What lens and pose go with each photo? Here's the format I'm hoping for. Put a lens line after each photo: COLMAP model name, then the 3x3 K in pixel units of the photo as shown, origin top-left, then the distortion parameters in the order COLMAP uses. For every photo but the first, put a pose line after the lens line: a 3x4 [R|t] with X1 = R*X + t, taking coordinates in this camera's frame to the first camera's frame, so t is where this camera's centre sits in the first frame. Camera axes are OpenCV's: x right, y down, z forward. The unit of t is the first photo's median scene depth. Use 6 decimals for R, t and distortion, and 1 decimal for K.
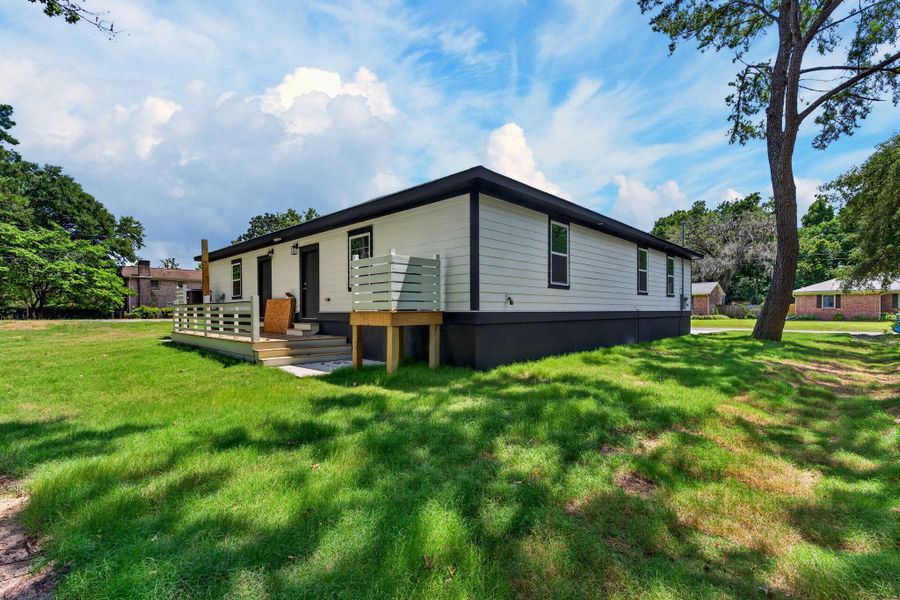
lens RADIAL K [[413.7, 0, 448.7], [0, 413.7, 304.4], [0, 0, 1]] dist [0.004183, 0.000654]
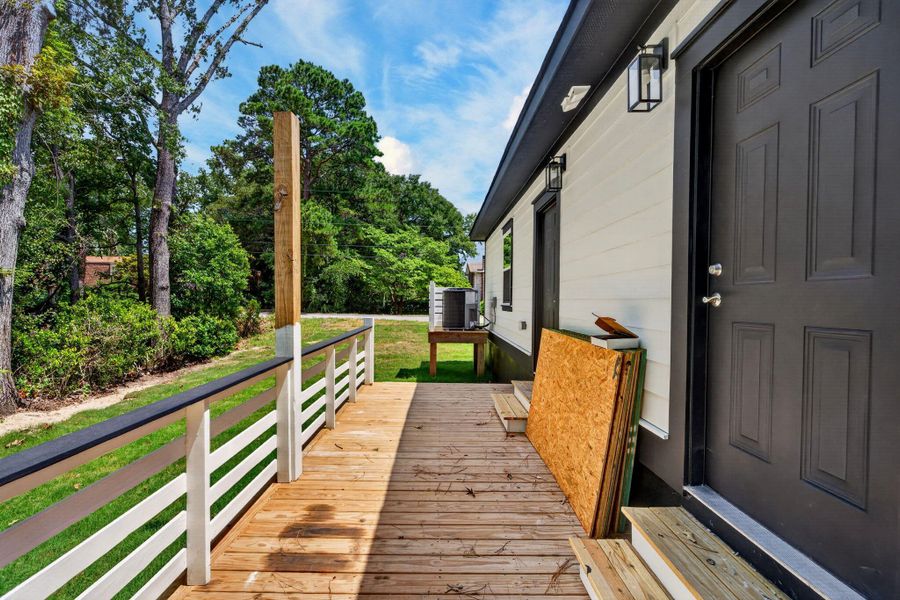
lens RADIAL K [[413.7, 0, 446.4], [0, 413.7, 301.8], [0, 0, 1]] dist [0.004183, 0.000654]
pose [[0.705301, 0.015409, -0.708740, -0.124253], [-0.003411, 0.999826, 0.018343, -0.015500], [0.708899, -0.010520, 0.705231, 0.333137]]
